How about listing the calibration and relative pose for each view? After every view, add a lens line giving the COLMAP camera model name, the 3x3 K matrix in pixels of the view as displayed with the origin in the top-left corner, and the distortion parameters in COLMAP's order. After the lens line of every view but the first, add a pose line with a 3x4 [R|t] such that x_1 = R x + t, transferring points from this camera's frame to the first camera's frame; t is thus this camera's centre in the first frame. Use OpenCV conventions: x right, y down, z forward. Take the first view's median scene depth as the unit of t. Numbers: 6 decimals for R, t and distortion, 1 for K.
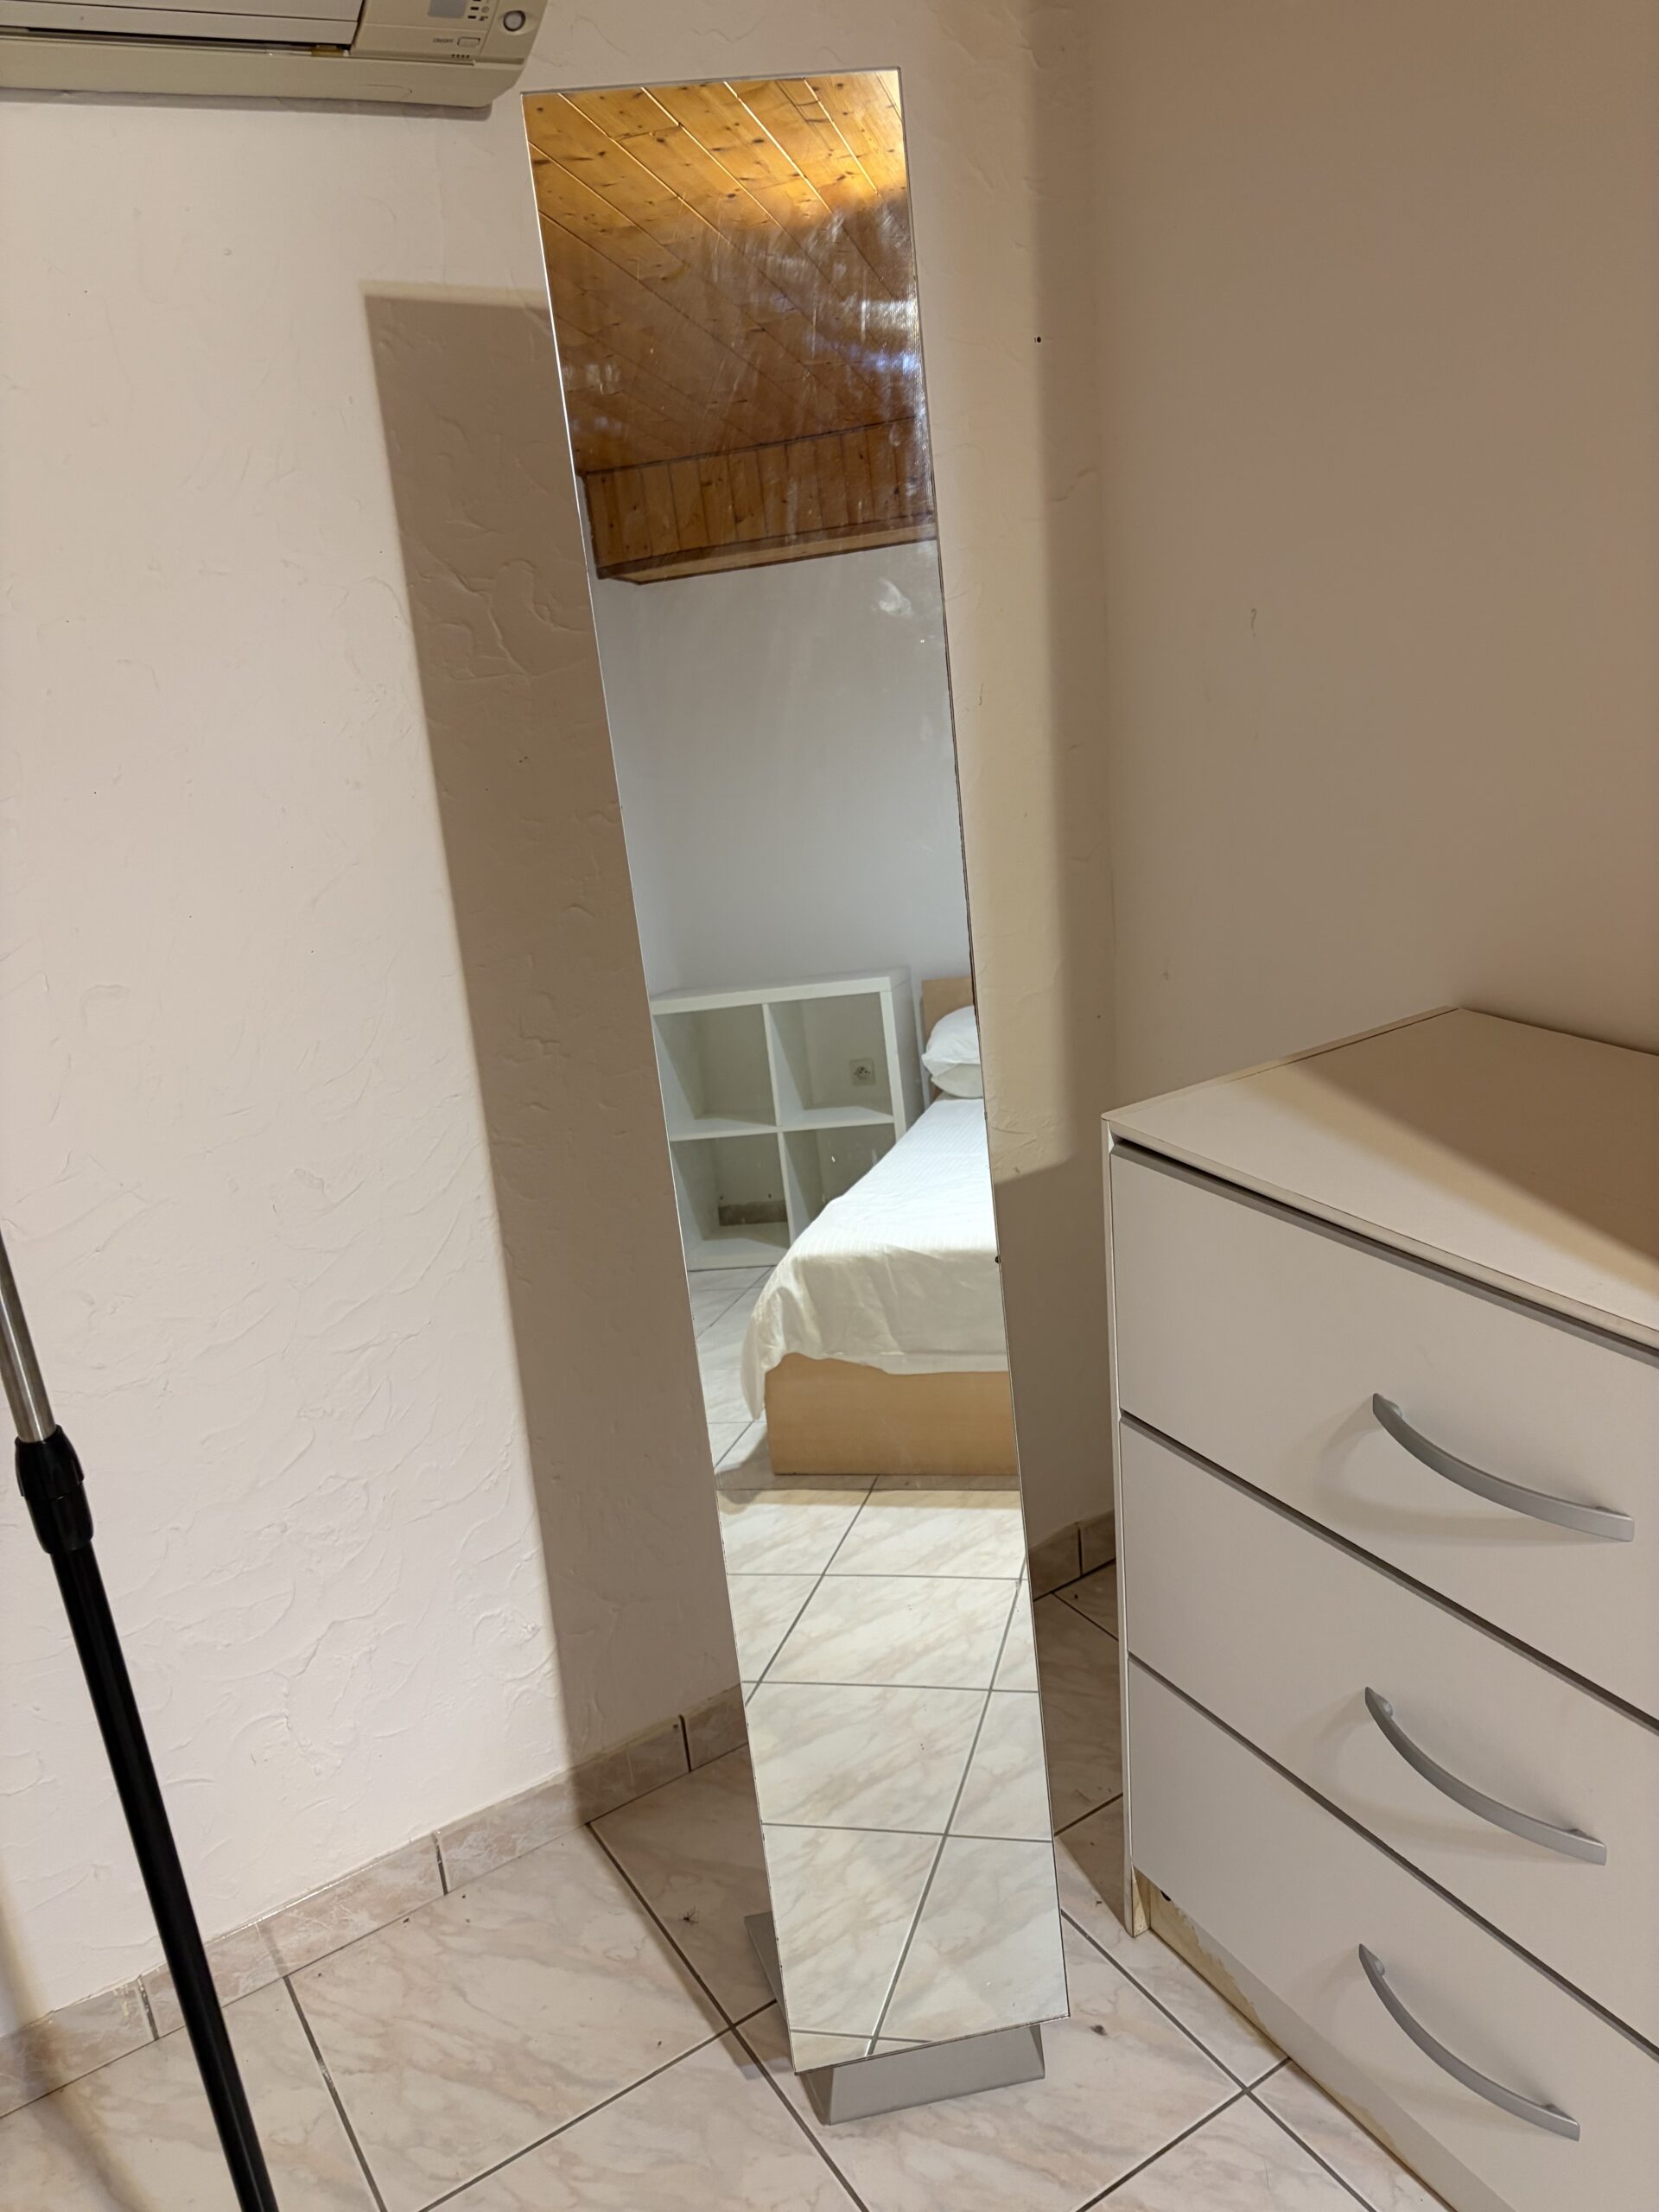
lens RADIAL K [[1676.4, 0, 830.7], [0, 1676.4, 1105.1], [0, 0, 1]] dist [-0.004113, -0.004776]
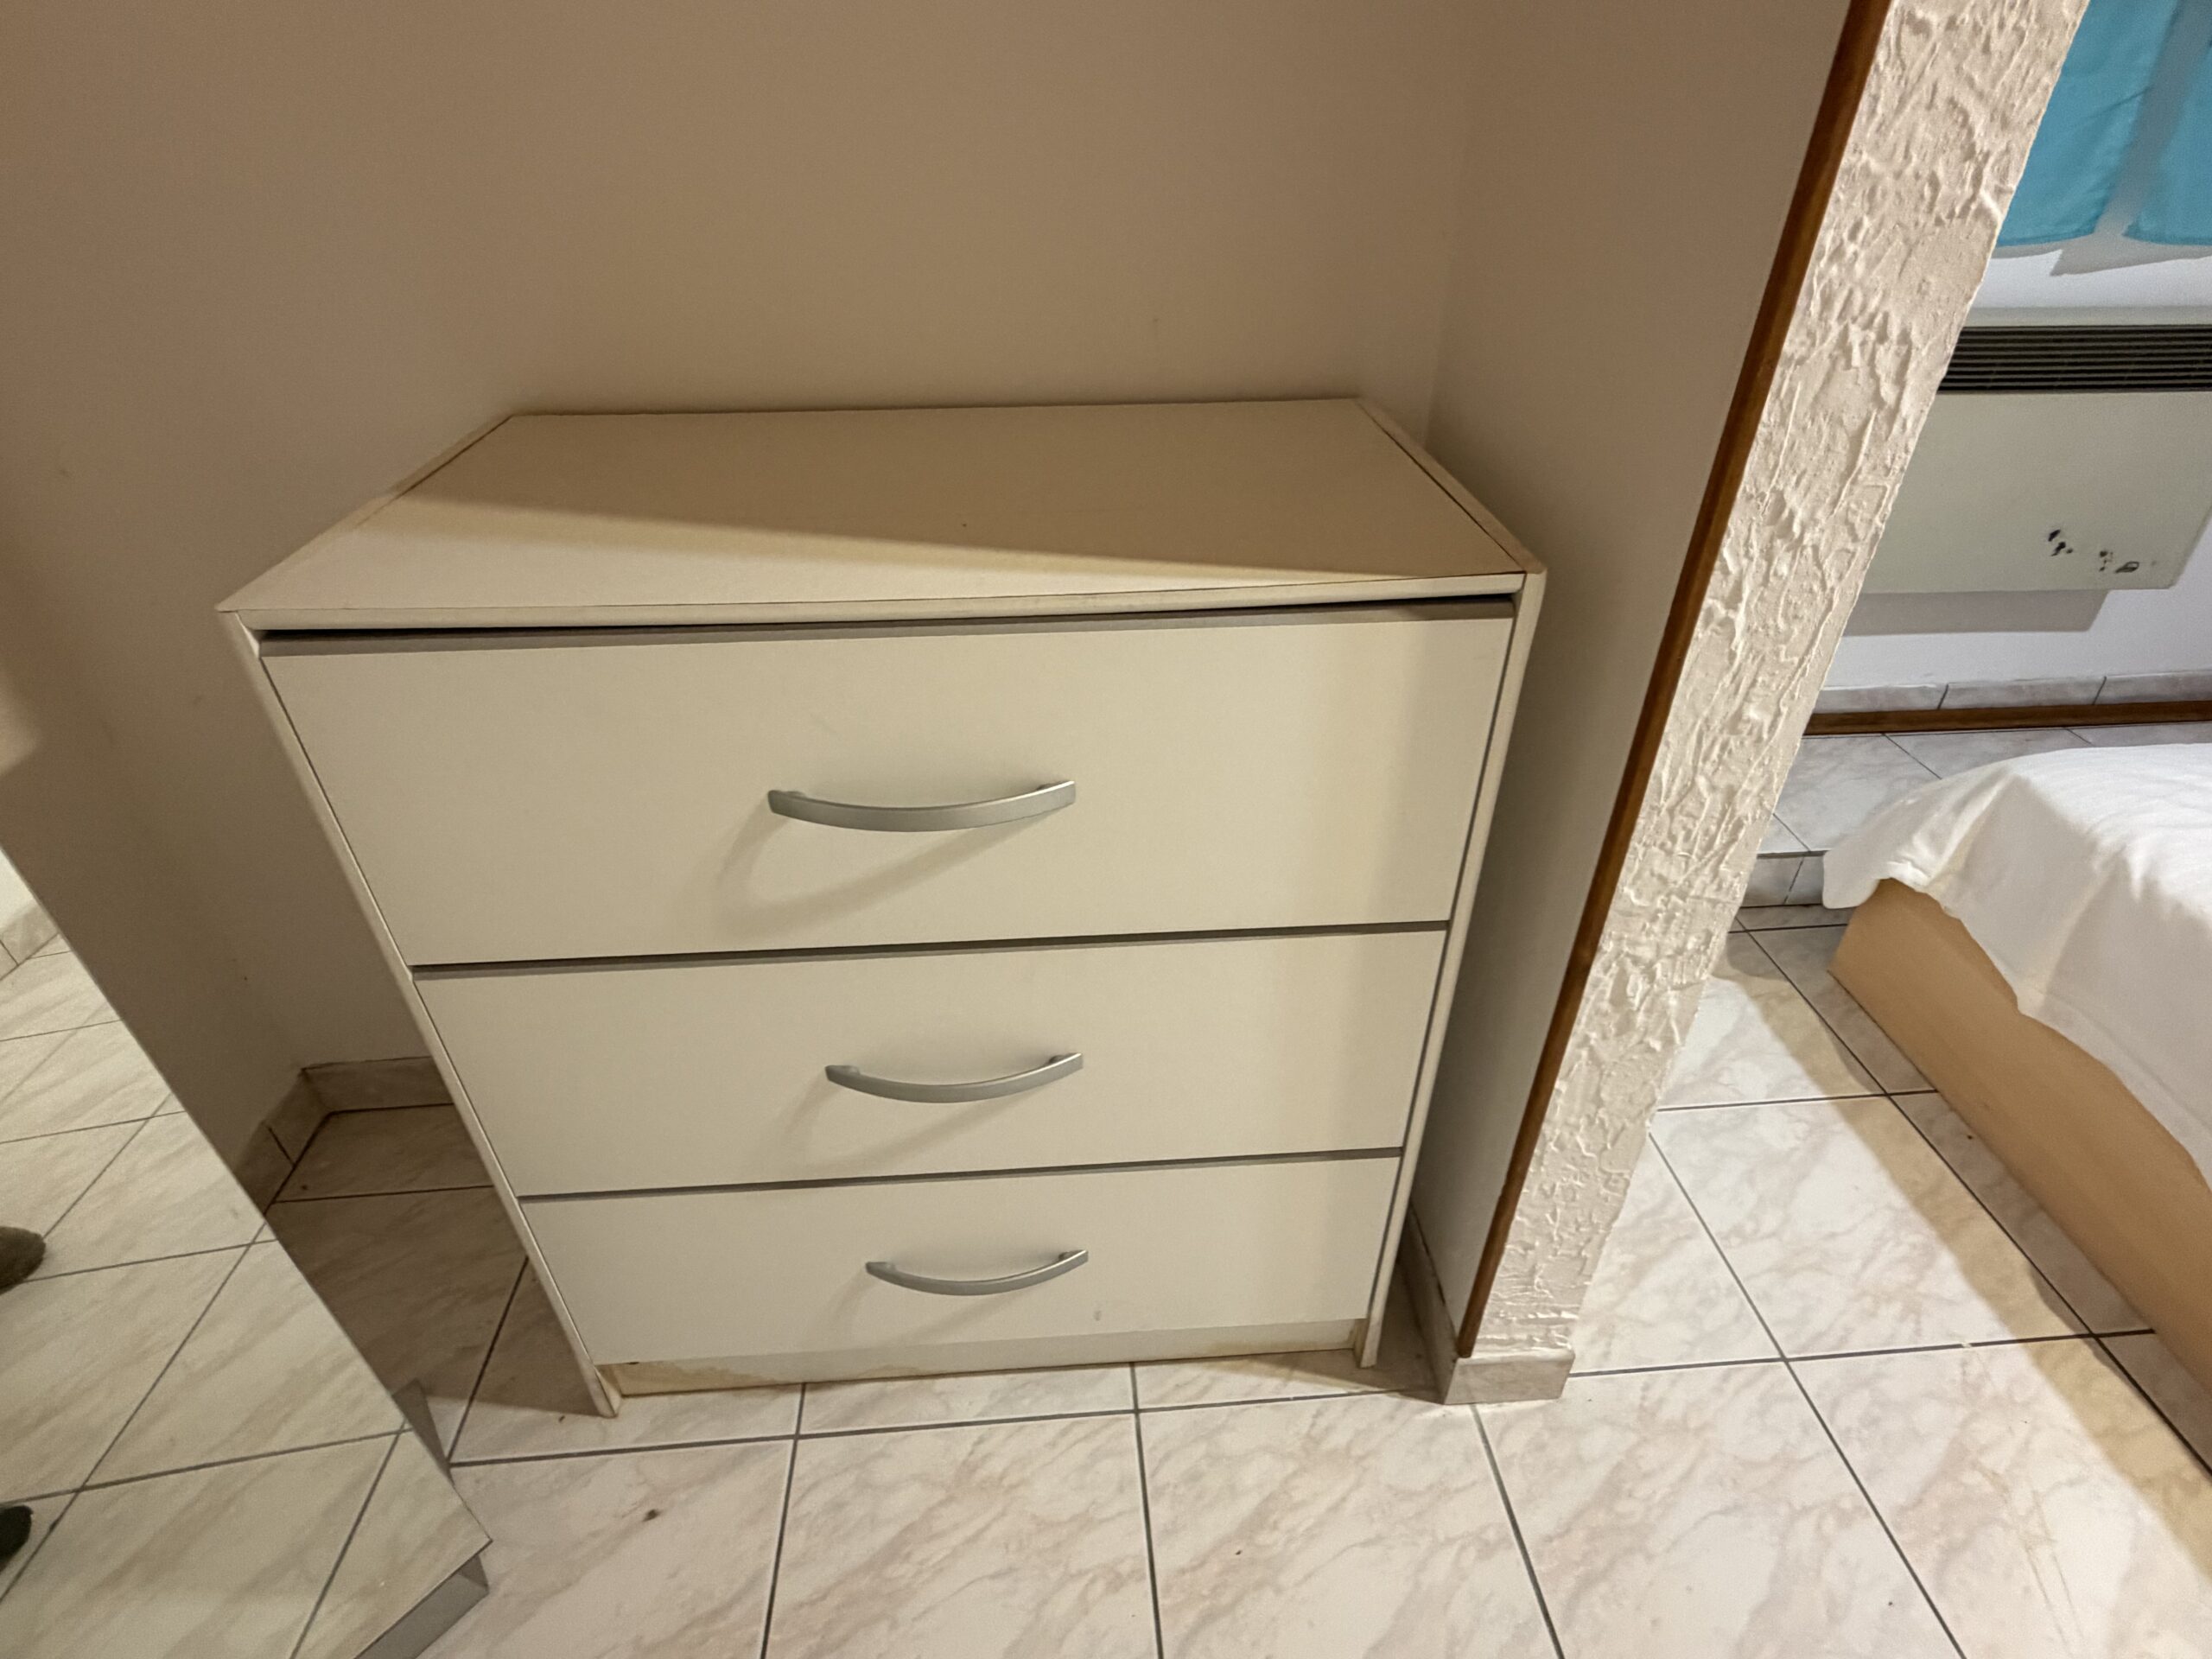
lens RADIAL K [[1125.1, 0, 1107.0], [0, 1125.1, 830.6], [0, 0, 1]] dist [-0.000498, -0.000019]
pose [[0.473033, -0.431297, 0.768260, -0.055852], [0.263032, 0.901353, 0.344060, 0.024154], [-0.840865, 0.039325, 0.539815, 0.420090]]
